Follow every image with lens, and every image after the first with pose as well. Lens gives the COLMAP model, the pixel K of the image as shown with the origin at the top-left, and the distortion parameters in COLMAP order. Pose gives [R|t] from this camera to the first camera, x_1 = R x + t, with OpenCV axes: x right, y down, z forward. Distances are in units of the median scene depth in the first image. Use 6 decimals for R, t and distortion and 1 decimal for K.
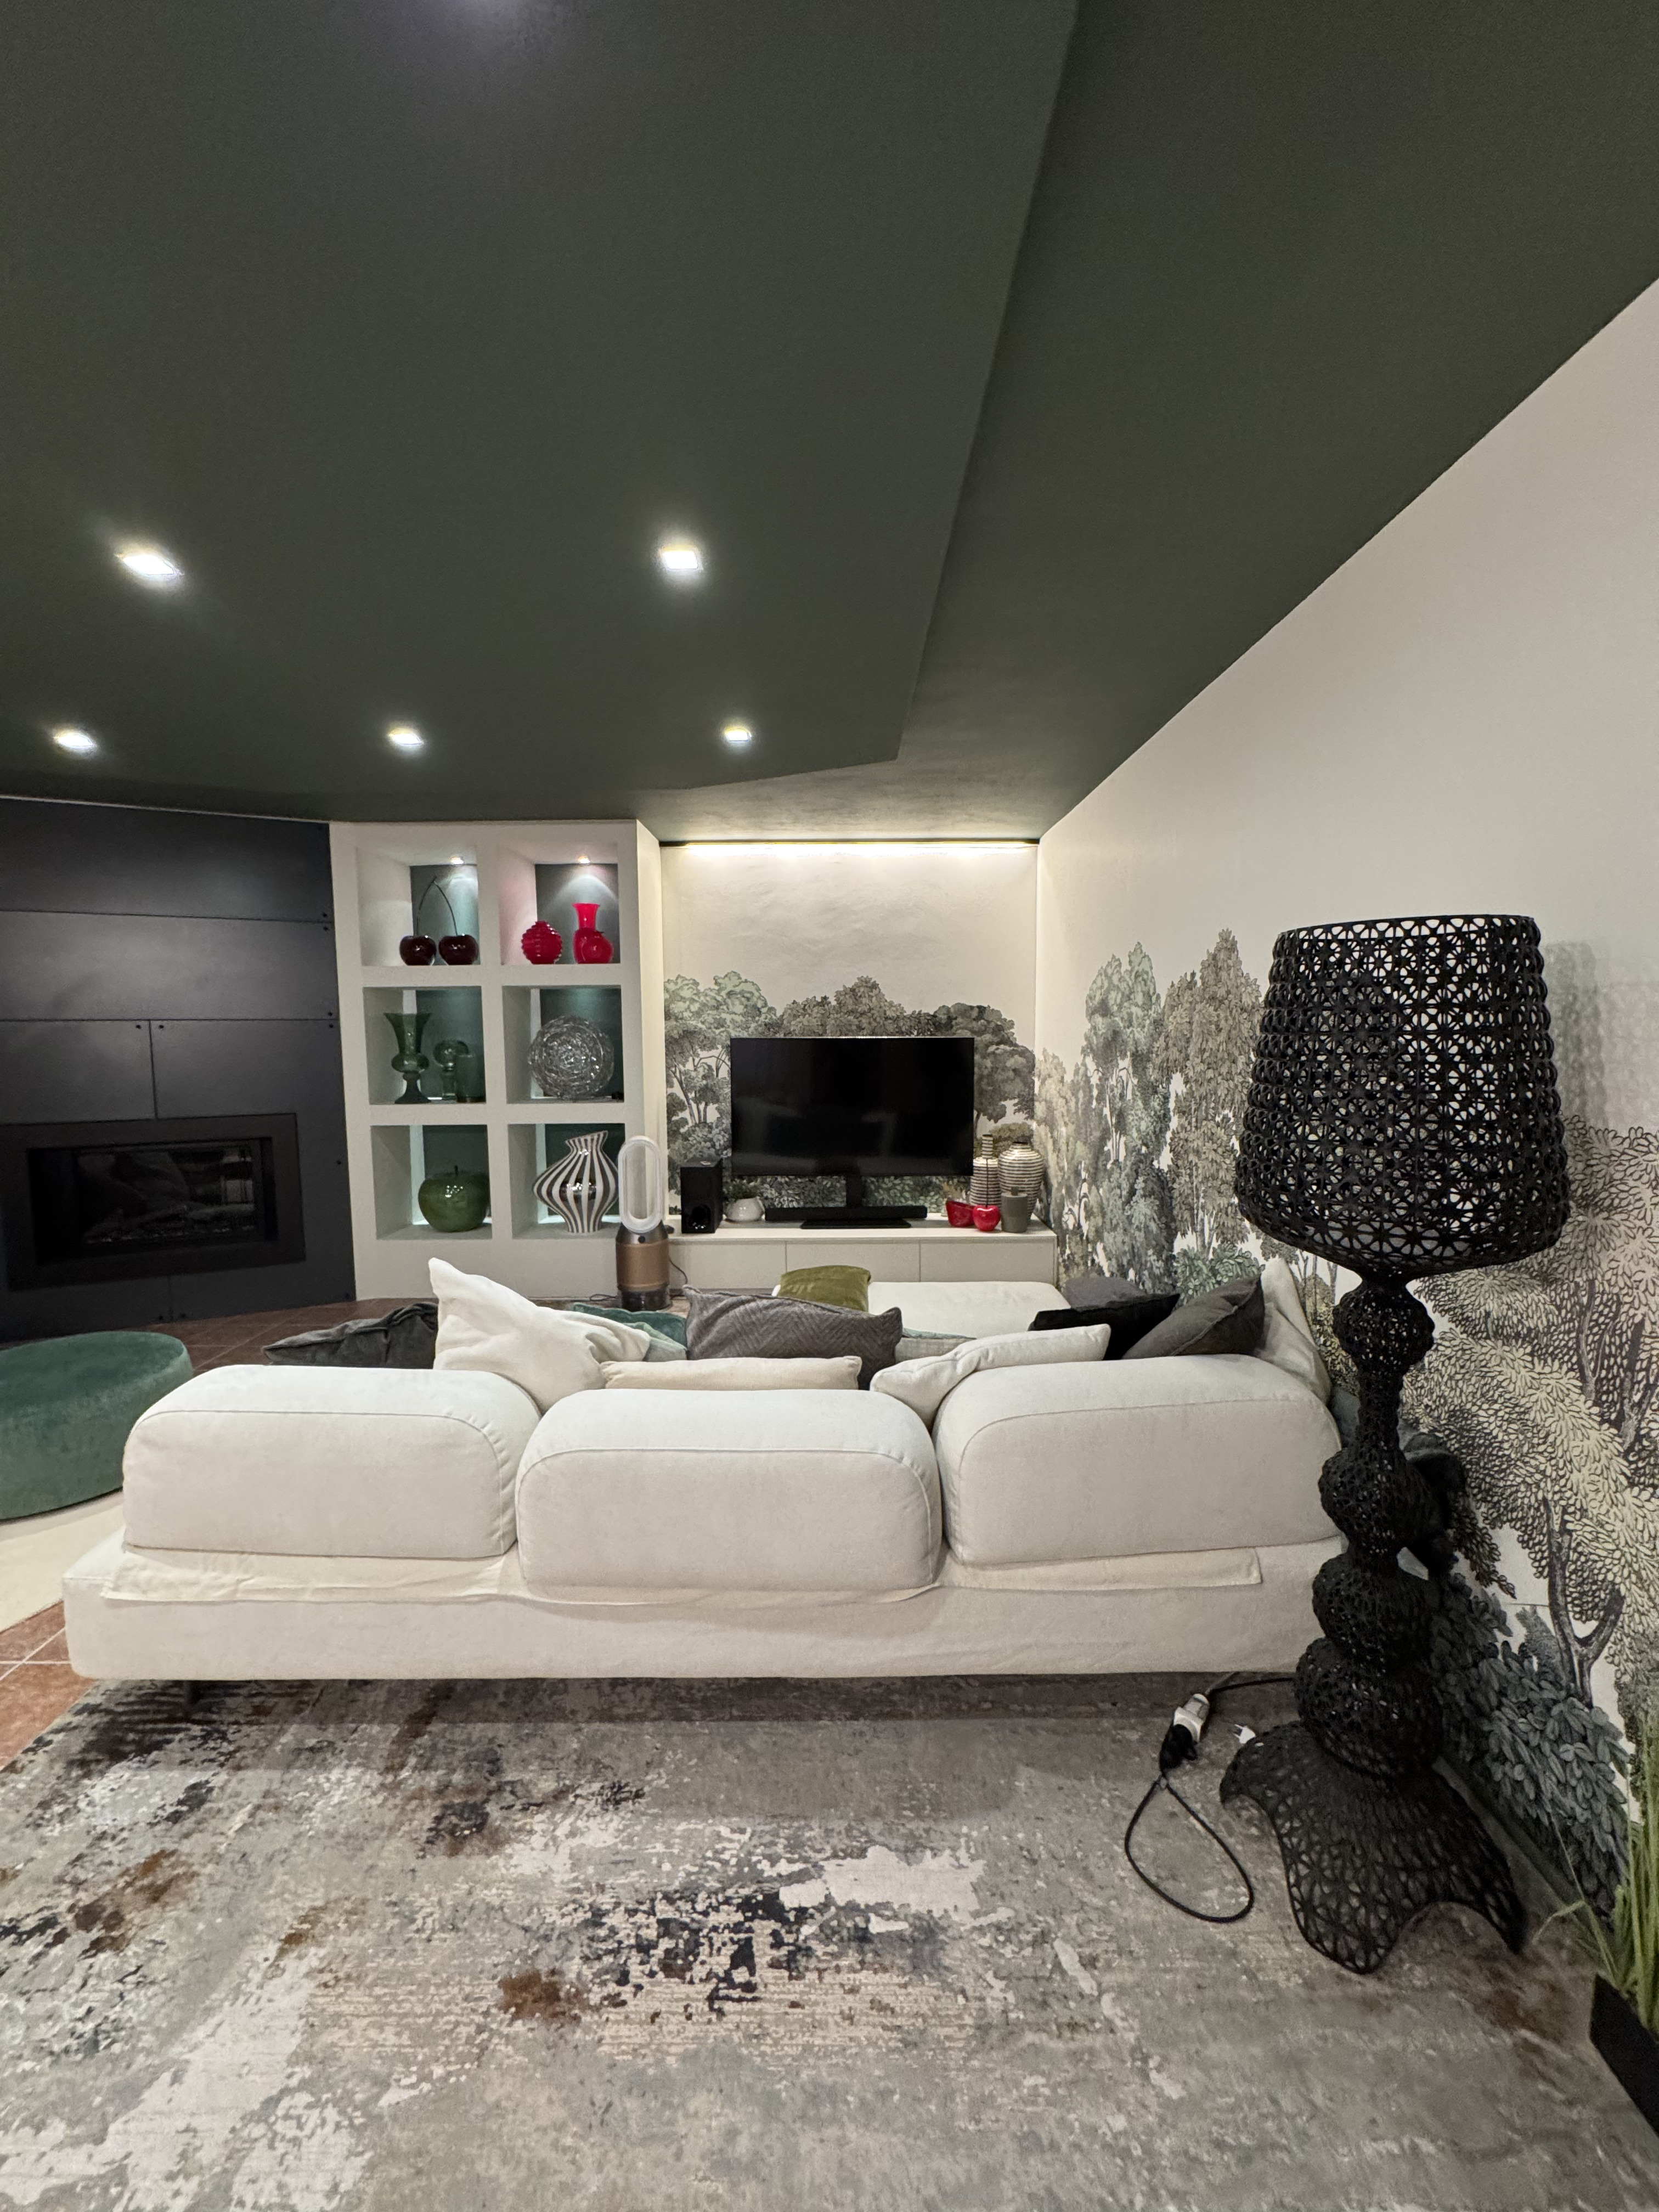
lens RADIAL K [[882.8, 0, 830.4], [0, 882.8, 1108.3], [0, 0, 1]] dist [-0.005594, 0.001266]
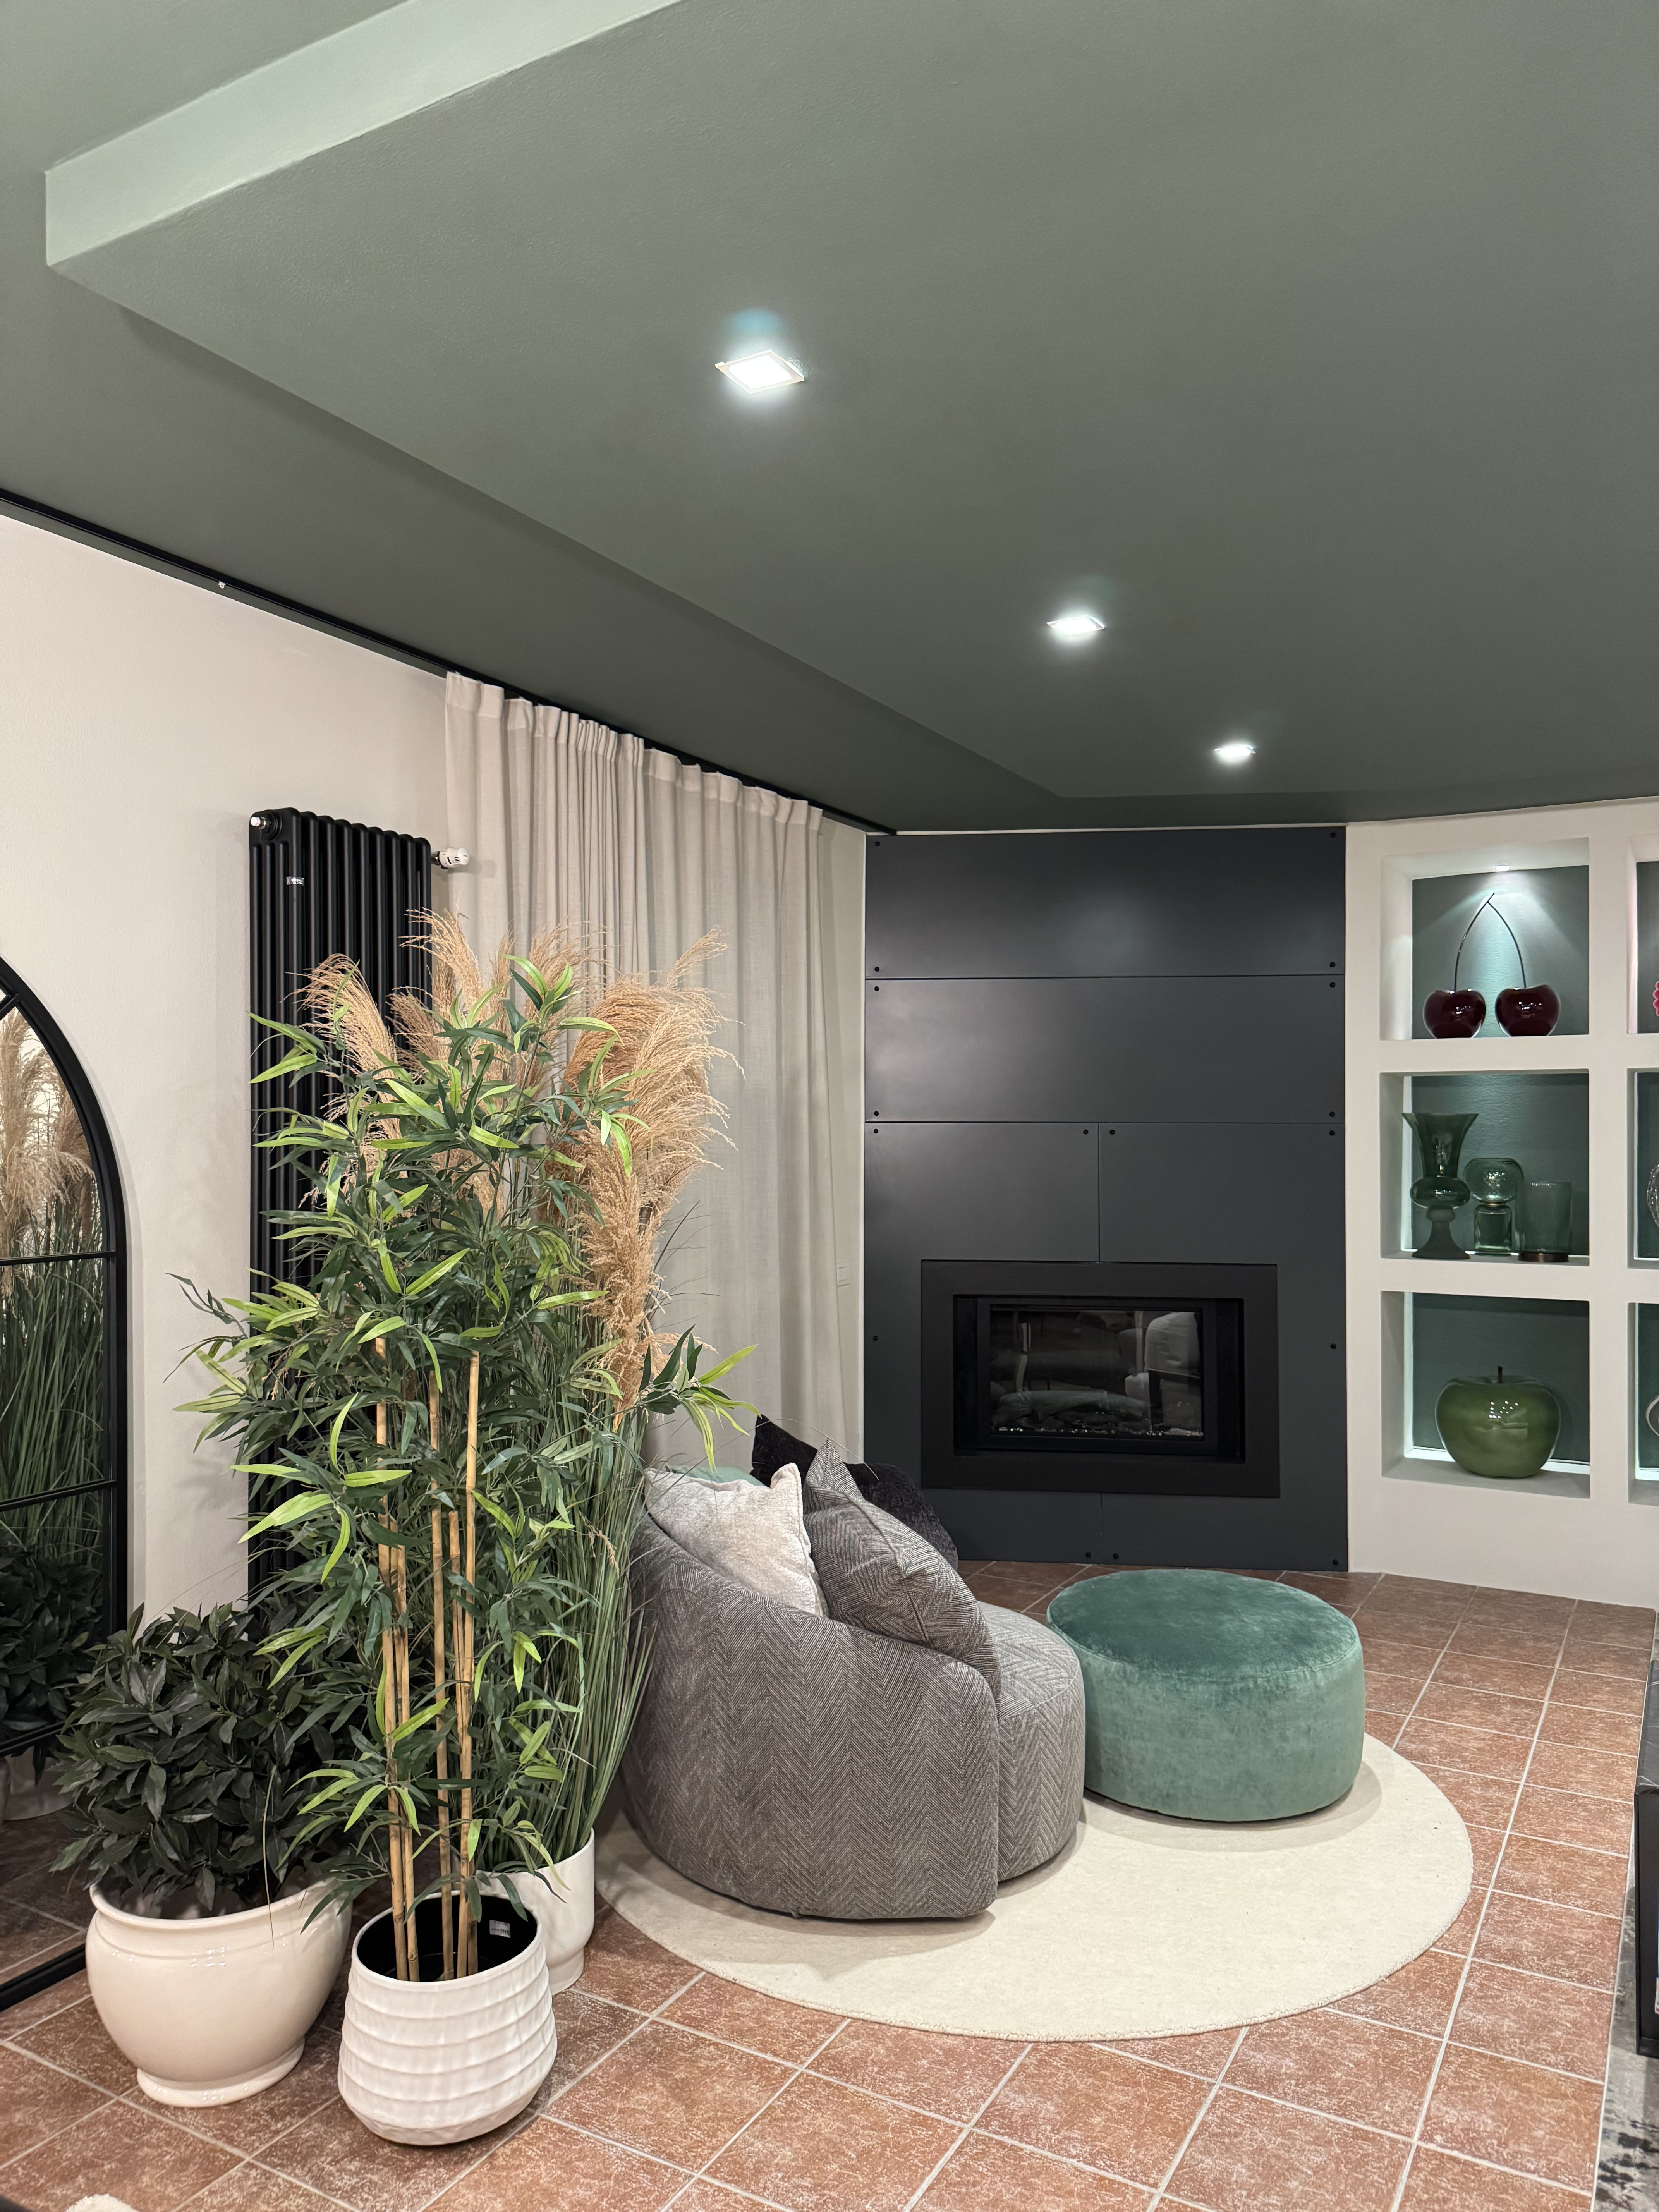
lens RADIAL K [[1550.5, 0, 832.1], [0, 1550.5, 1132.8], [0, 0, 1]] dist [0.085121, -0.091753]
pose [[0.873640, 0.008092, -0.486505, -0.548348], [-0.051548, 0.995774, -0.076005, 0.020403], [0.483834, 0.091479, 0.870366, -0.301809]]
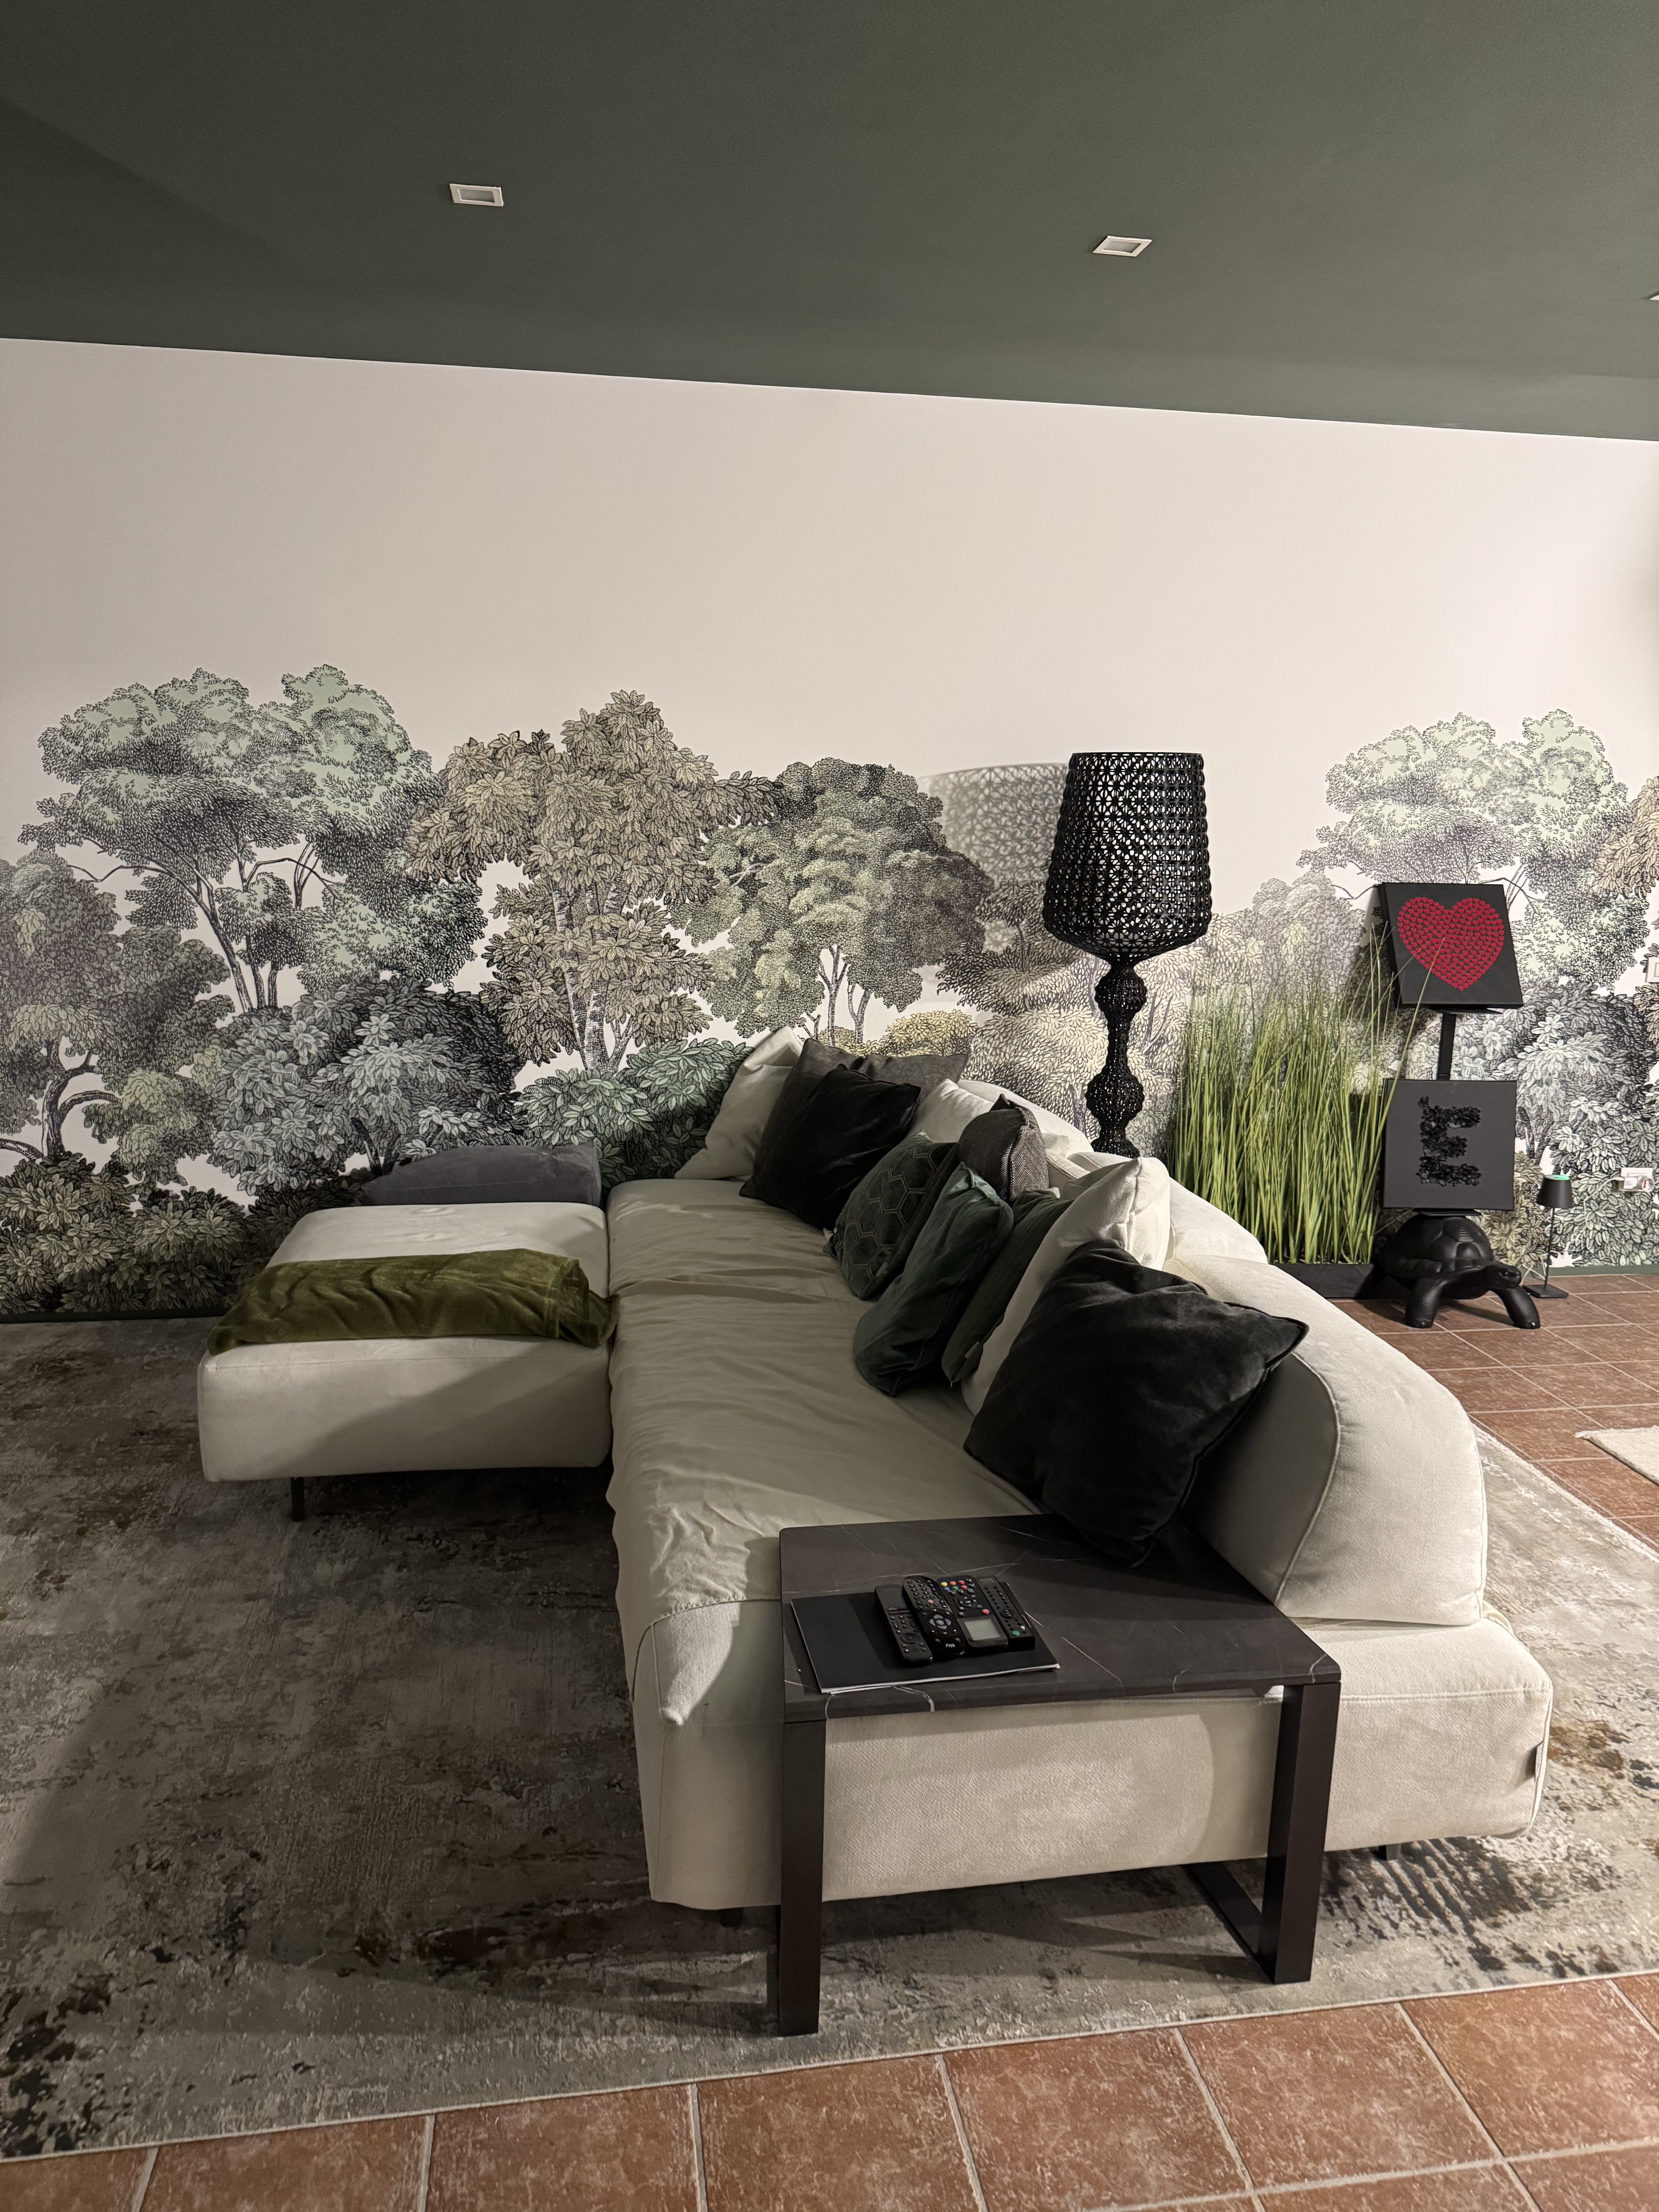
lens RADIAL K [[1550.5, 0, 843.1], [0, 1550.5, 1122.3], [0, 0, 1]] dist [0.085121, -0.091753]
pose [[-0.166020, -0.193164, 0.967019, -1.172119], [0.070770, 0.975765, 0.207061, -0.089387], [-0.983580, 0.102812, -0.148327, 1.052294]]
